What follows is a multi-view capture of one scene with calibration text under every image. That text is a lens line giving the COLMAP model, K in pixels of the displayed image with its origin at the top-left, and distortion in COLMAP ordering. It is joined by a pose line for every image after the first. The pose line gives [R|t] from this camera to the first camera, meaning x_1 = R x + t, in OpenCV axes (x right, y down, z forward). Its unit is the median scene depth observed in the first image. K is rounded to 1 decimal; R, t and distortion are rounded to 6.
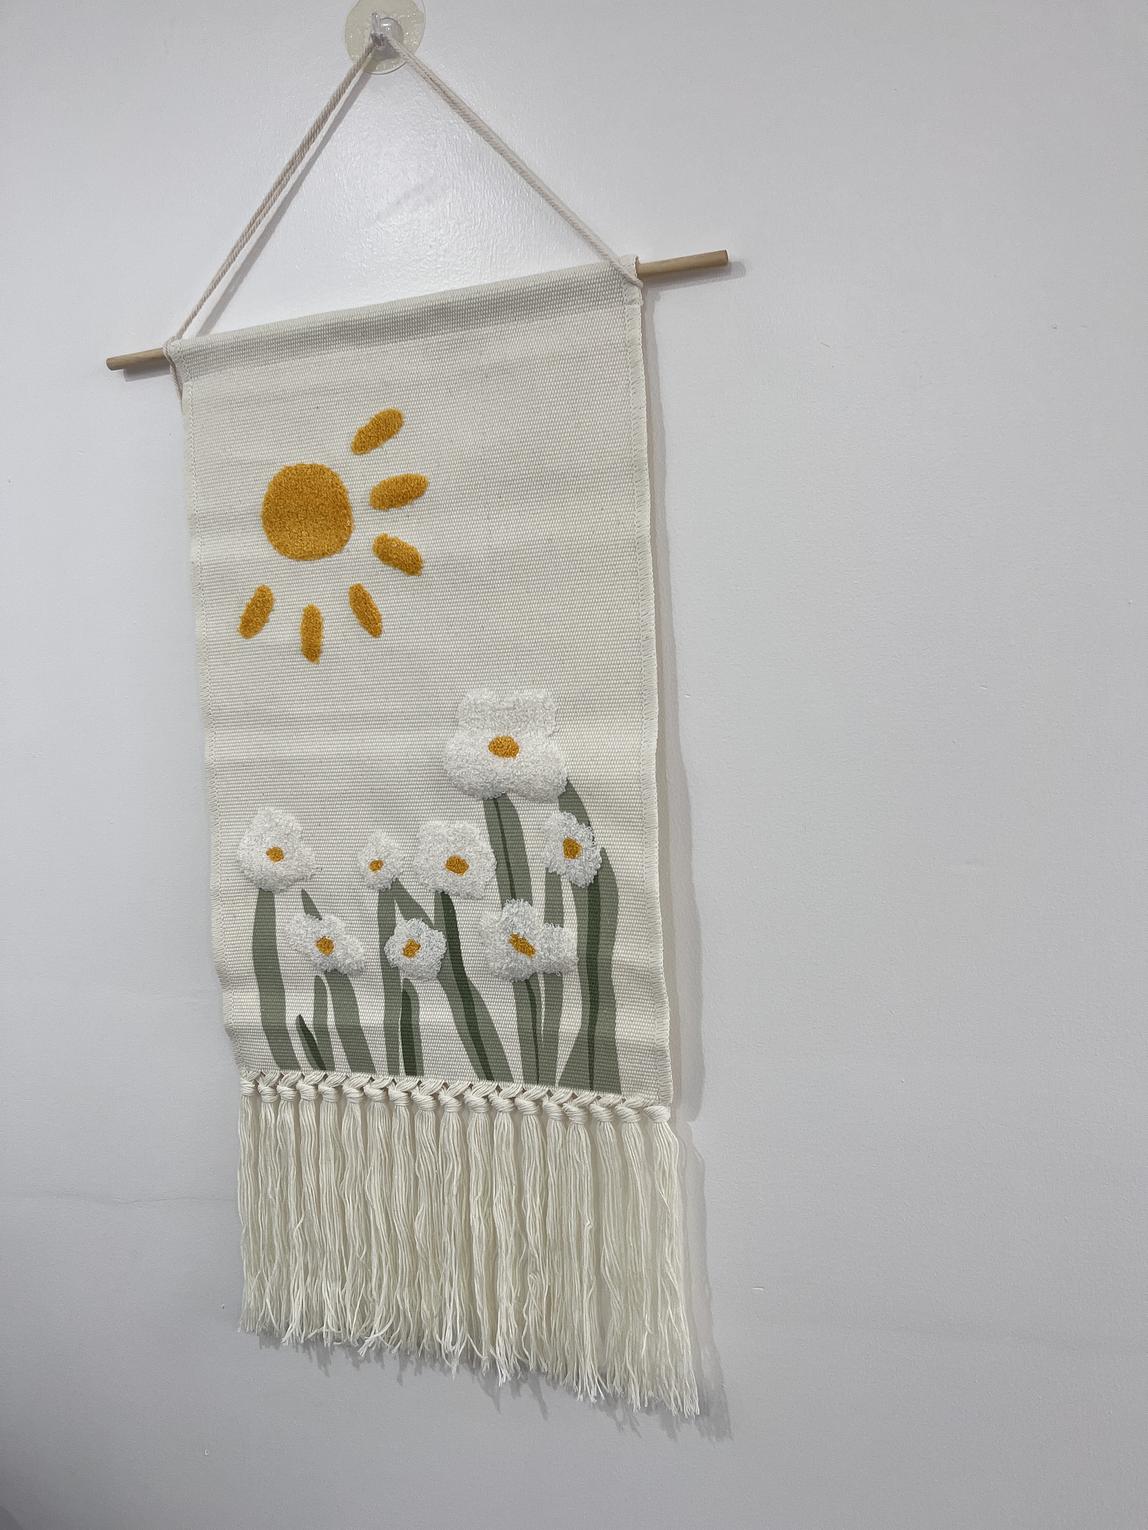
lens RADIAL K [[1176.8, 0, 574.0], [0, 1176.8, 765.0], [0, 0, 1]] dist [0.082157, -0.128627]
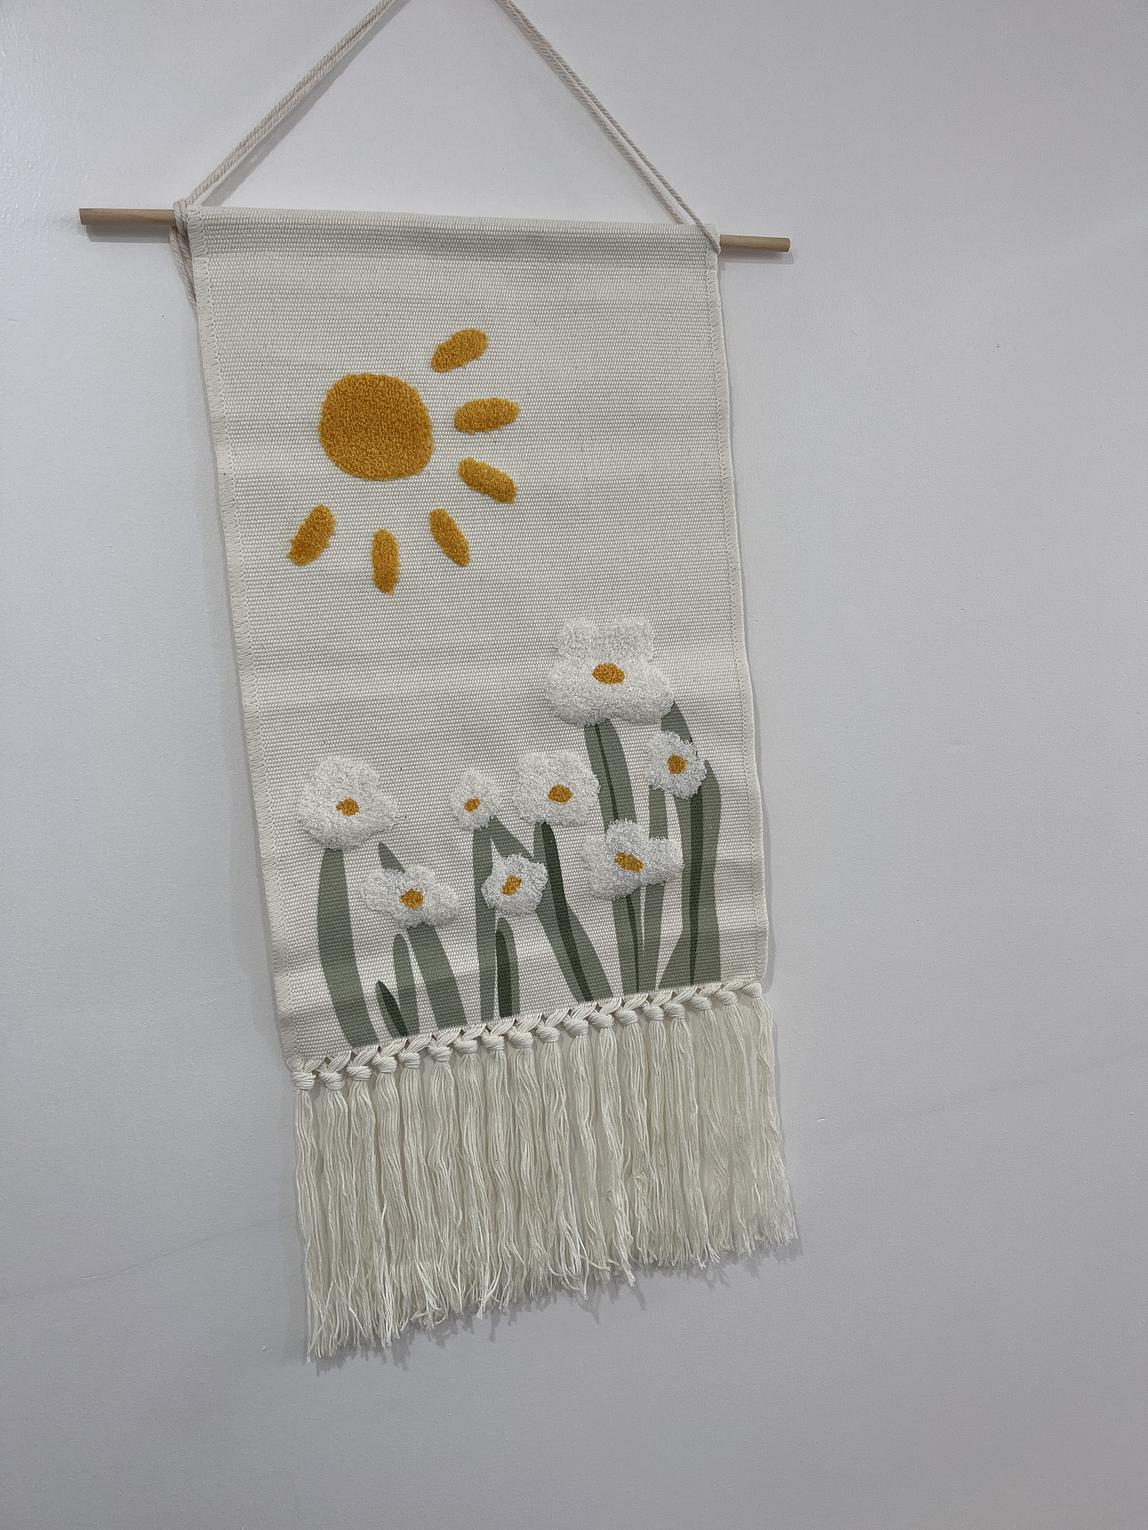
lens RADIAL K [[1176.8, 0, 574.0], [0, 1176.8, 765.0], [0, 0, 1]] dist [0.082157, -0.128627]
pose [[0.776381, -0.073085, 0.626012, -0.705947], [0.075932, 0.996866, 0.022209, 0.037873], [-0.625673, 0.030292, 0.779497, 0.201134]]
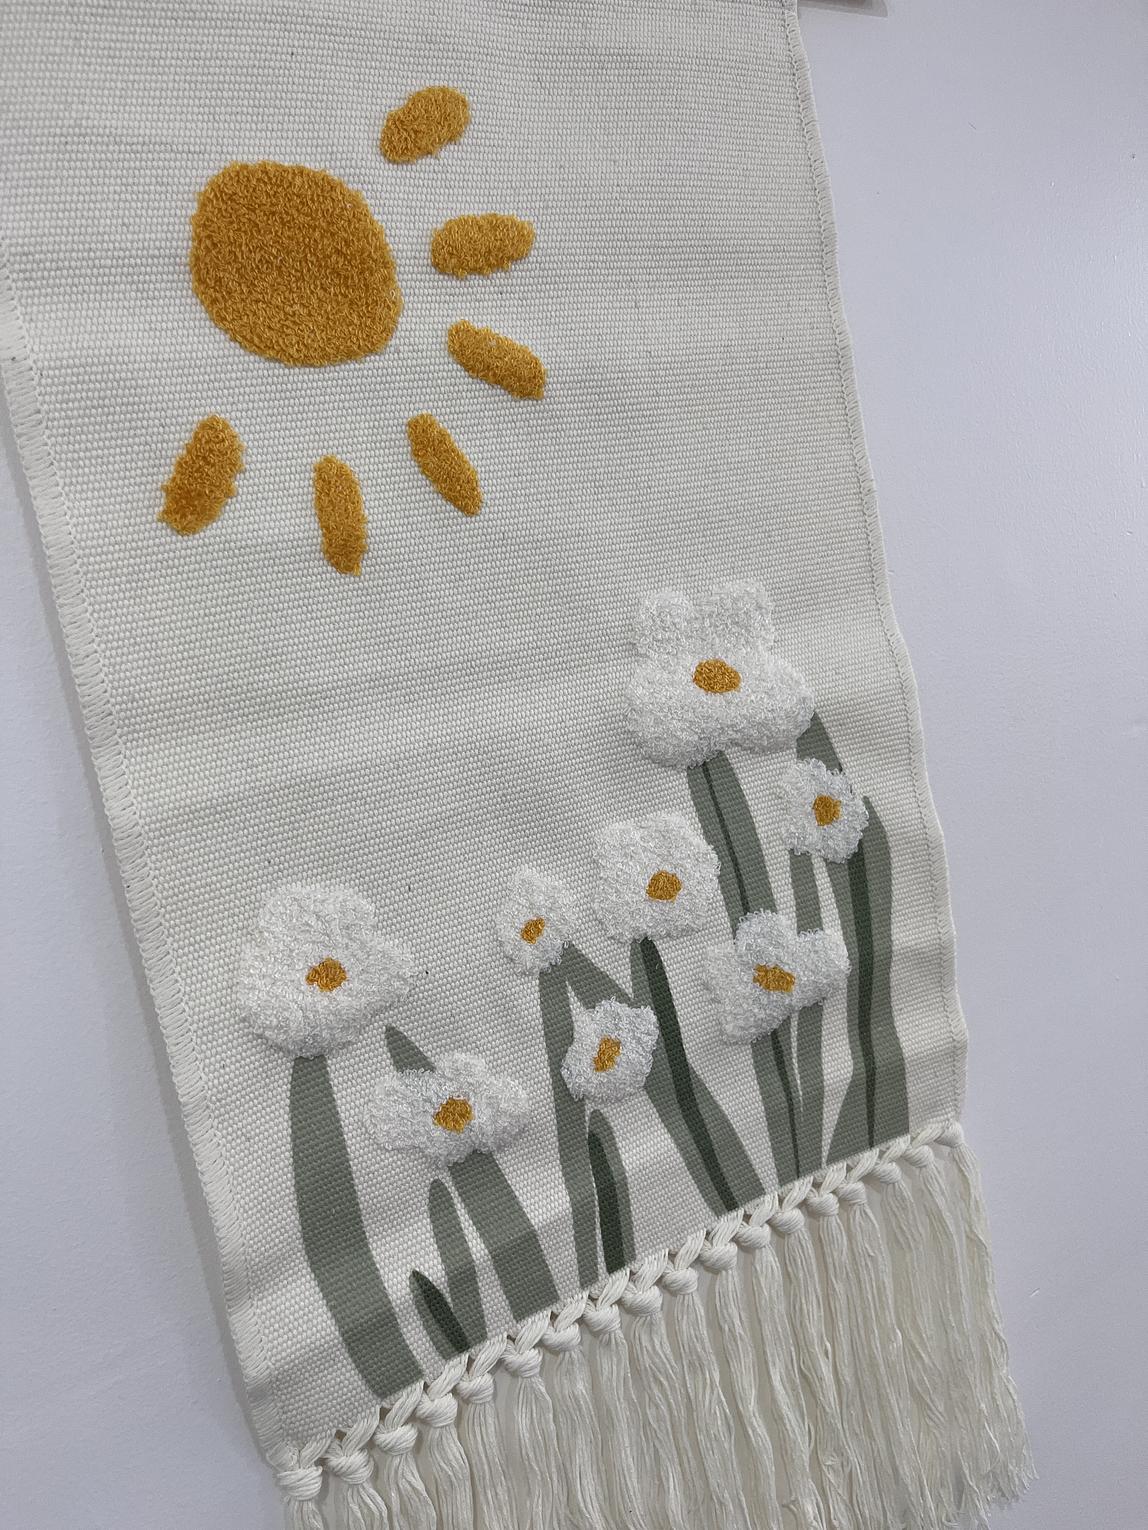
lens RADIAL K [[1196.7, 0, 568.3], [0, 1196.7, 770.7], [0, 0, 1]] dist [0.024984, -0.008564]
pose [[0.628994, -0.165816, 0.759521, -0.572244], [0.190250, 0.980113, 0.056421, -0.016417], [-0.753772, 0.109010, 0.648031, 0.622638]]
